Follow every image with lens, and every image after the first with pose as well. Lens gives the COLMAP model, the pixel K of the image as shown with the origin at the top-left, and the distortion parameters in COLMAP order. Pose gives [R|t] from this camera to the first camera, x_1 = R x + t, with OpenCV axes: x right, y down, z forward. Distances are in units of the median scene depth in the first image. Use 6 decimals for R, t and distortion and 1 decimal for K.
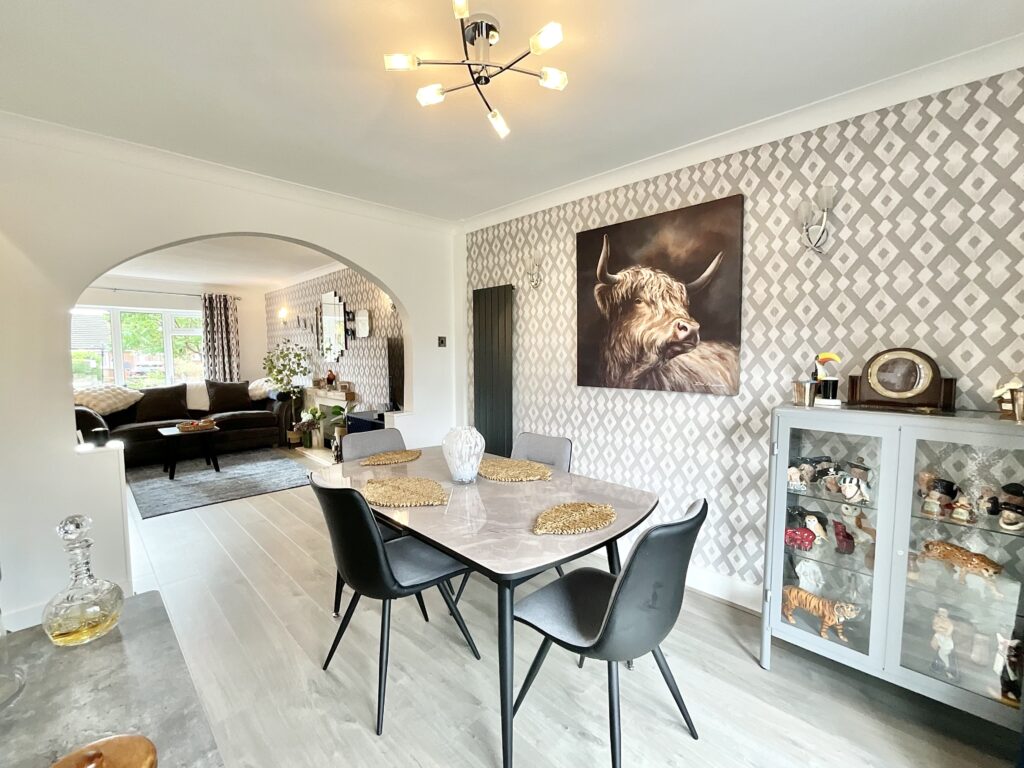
lens RADIAL K [[415.7, 0, 501.2], [0, 415.7, 384.8], [0, 0, 1]] dist [0.000989, -0.001500]
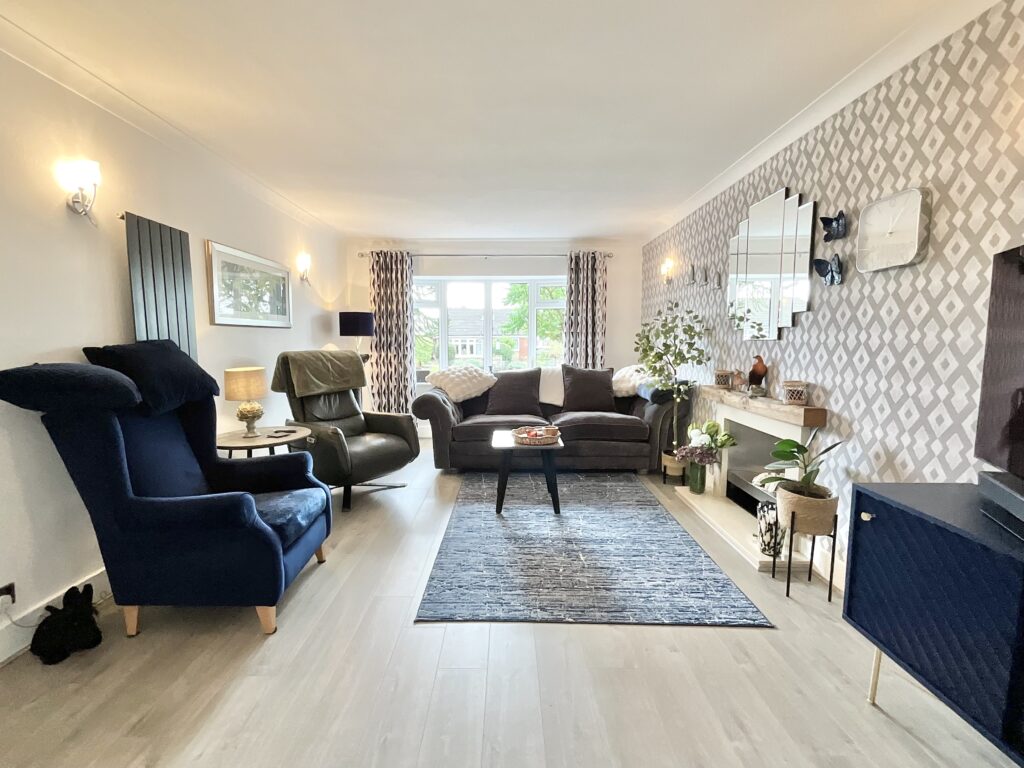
lens RADIAL K [[445.8, 0, 502.7], [0, 445.8, 380.9], [0, 0, 1]] dist [-0.000469, 0.000575]
pose [[0.697805, 0.069068, -0.712950, -0.221104], [-0.059061, 0.997499, 0.038827, -0.007294], [0.713849, 0.015013, 0.700139, 0.375230]]
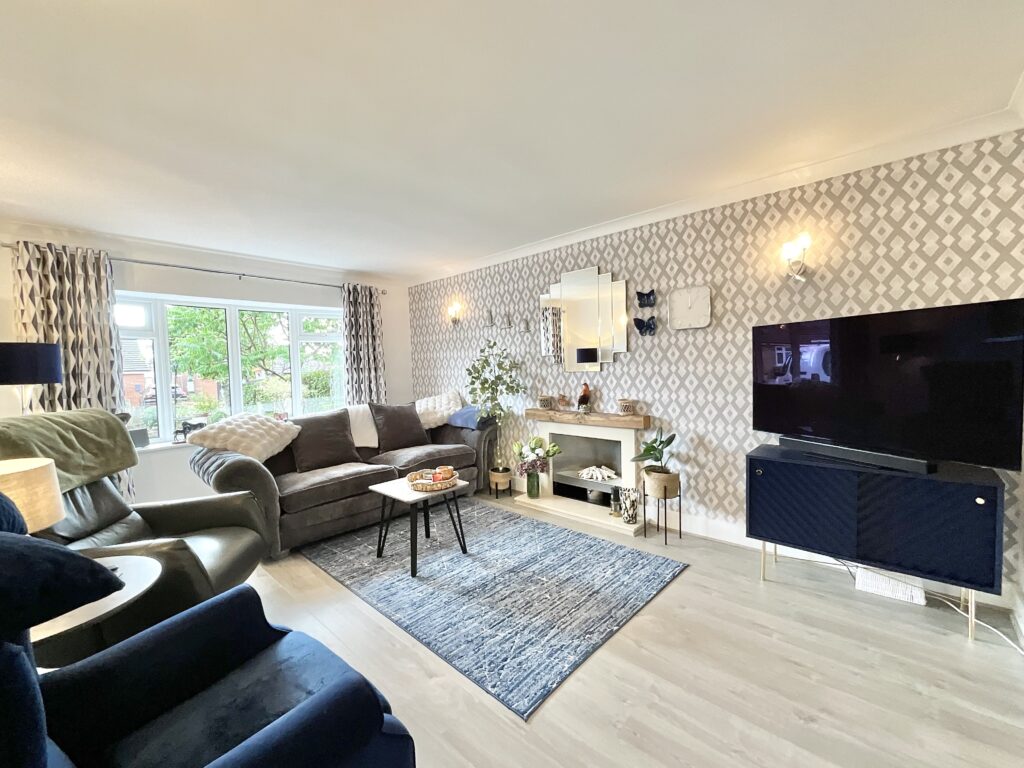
lens RADIAL K [[415.7, 0, 527.8], [0, 415.7, 380.0], [0, 0, 1]] dist [0.000989, -0.001500]
pose [[0.998791, -0.025721, 0.041890, -0.482986], [0.027587, 0.998624, -0.044598, -0.011691], [-0.040686, 0.045699, 0.998126, 0.298650]]
